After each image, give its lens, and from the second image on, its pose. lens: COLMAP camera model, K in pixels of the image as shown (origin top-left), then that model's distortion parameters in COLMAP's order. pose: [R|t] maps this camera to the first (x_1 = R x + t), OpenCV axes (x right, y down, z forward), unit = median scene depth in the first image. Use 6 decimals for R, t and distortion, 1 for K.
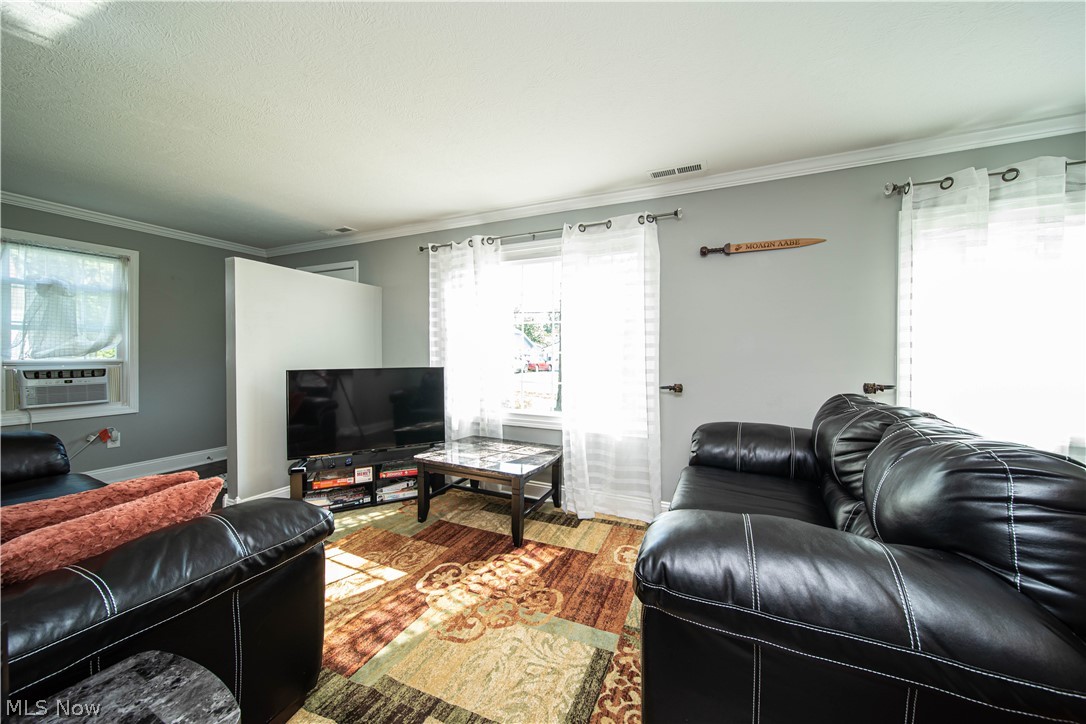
lens RADIAL K [[392.7, 0, 543.6], [0, 392.7, 358.0], [0, 0, 1]] dist [-0.001028, -0.000279]
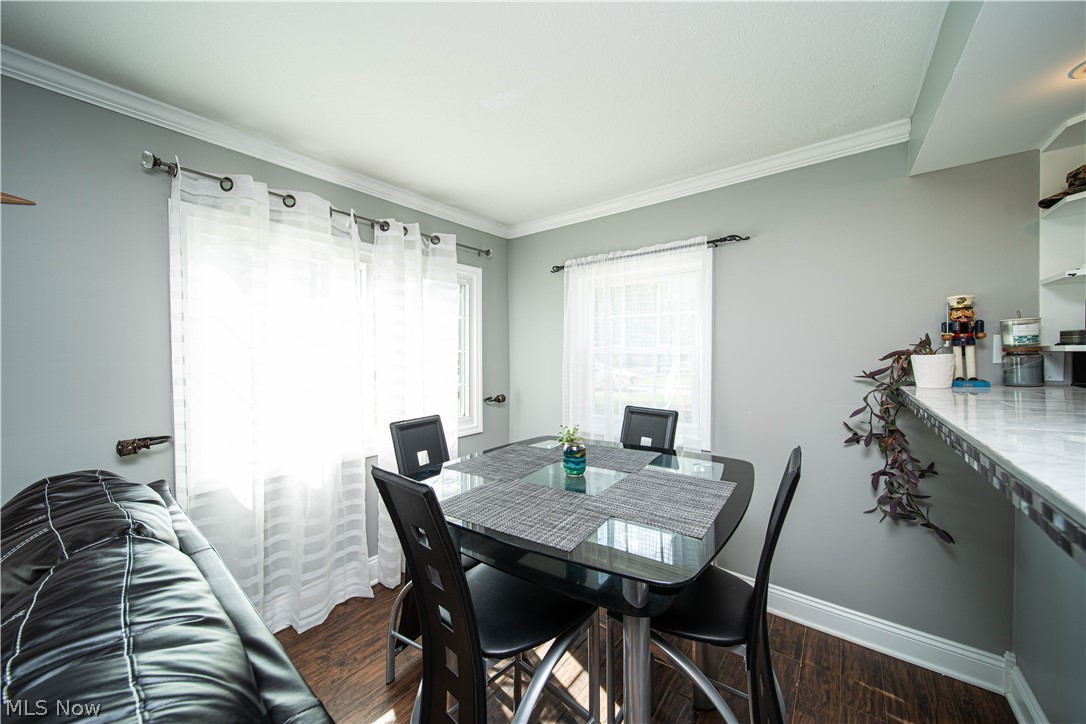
lens RADIAL K [[380.2, 0, 545.2], [0, 380.2, 358.6], [0, 0, 1]] dist [-0.000447, -0.000304]
pose [[0.223684, -0.024763, 0.974347, 0.373992], [0.016932, 0.999625, 0.021518, -0.079501], [-0.974515, 0.011684, 0.224020, 0.160639]]
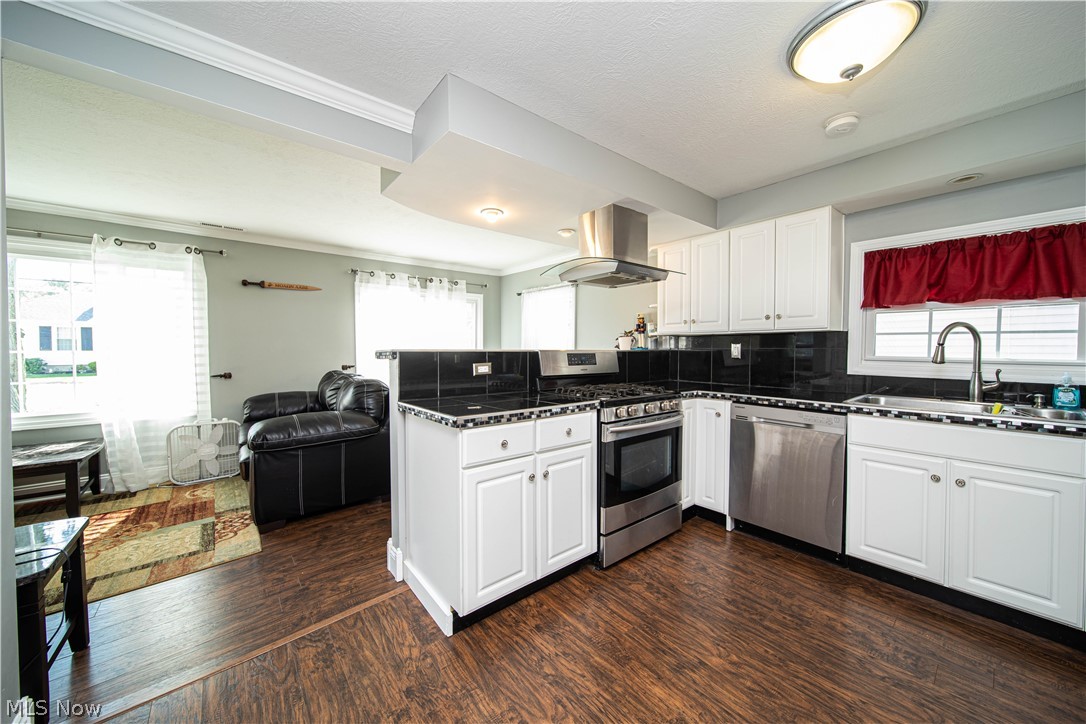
lens RADIAL K [[389.4, 0, 548.1], [0, 389.4, 358.2], [0, 0, 1]] dist [-0.002285, -0.000395]
pose [[0.427340, -0.035553, 0.903392, -0.549366], [0.012239, 0.999362, 0.033540, -0.025917], [-0.904008, -0.003277, 0.427503, -0.834298]]
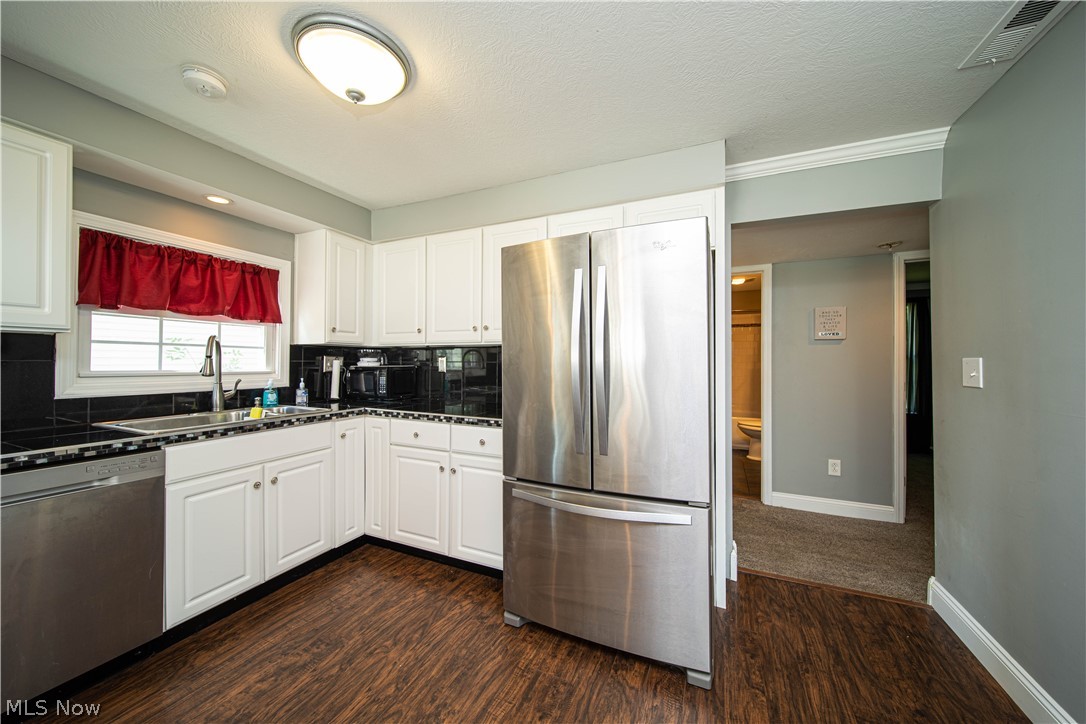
lens RADIAL K [[380.2, 0, 545.2], [0, 380.2, 358.6], [0, 0, 1]] dist [-0.000447, -0.000304]
pose [[-0.999883, -0.015218, -0.001414, -0.077123], [-0.015222, 0.999881, 0.002636, -0.026342], [0.001374, 0.002658, -0.999996, -0.363201]]
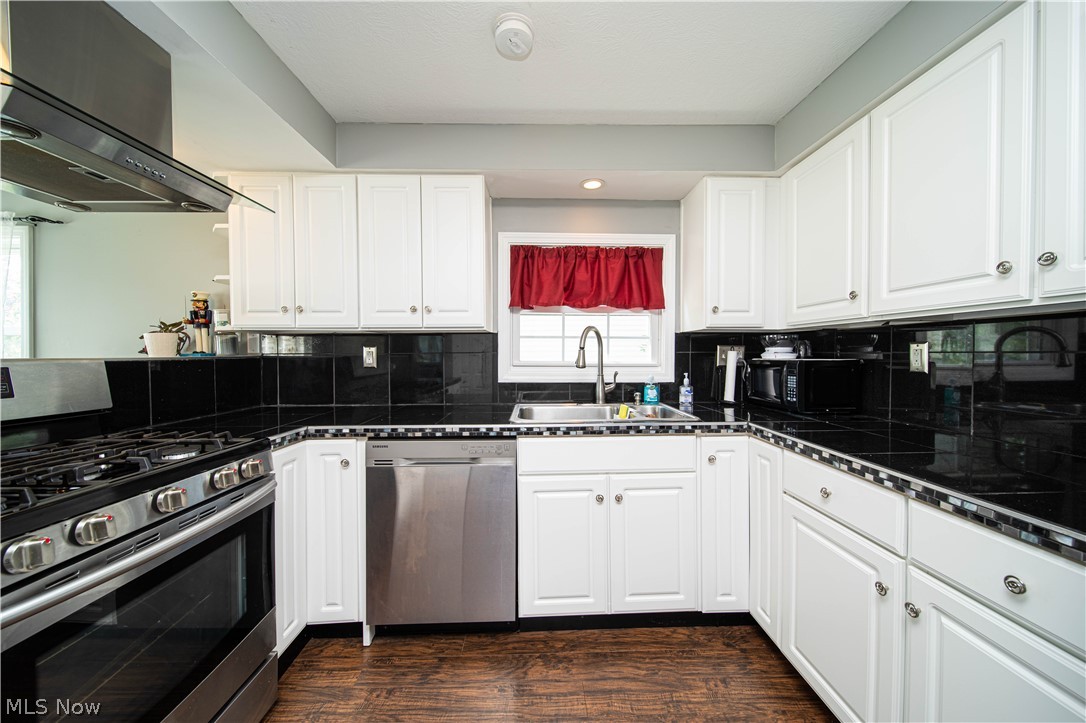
lens RADIAL K [[380.2, 0, 545.2], [0, 380.2, 358.1], [0, 0, 1]] dist [-0.000447, -0.000304]
pose [[-0.438116, -0.023512, 0.898611, -0.034067], [0.005750, 0.999564, 0.028957, -0.018878], [-0.898900, 0.017853, -0.437790, -0.824494]]
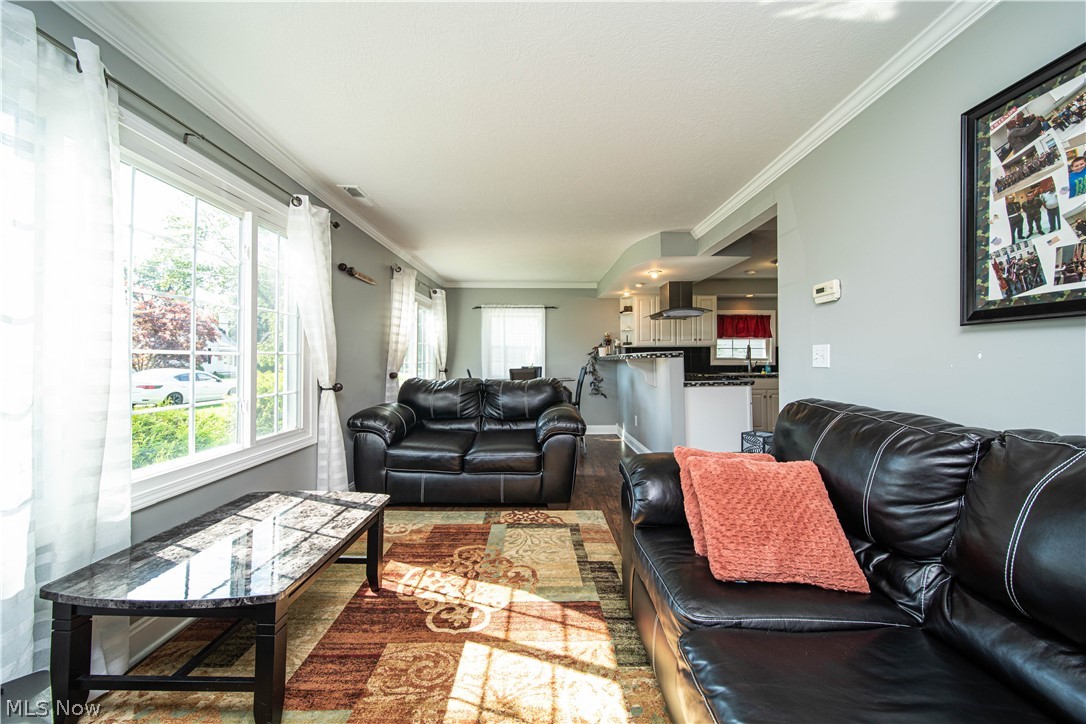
lens RADIAL K [[380.2, 0, 545.2], [0, 380.2, 358.6], [0, 0, 1]] dist [-0.000447, -0.000304]
pose [[-0.426626, -0.010061, 0.904372, -1.076424], [0.008655, 0.999847, 0.015206, -0.024633], [-0.904387, 0.014314, -0.426474, 1.157909]]
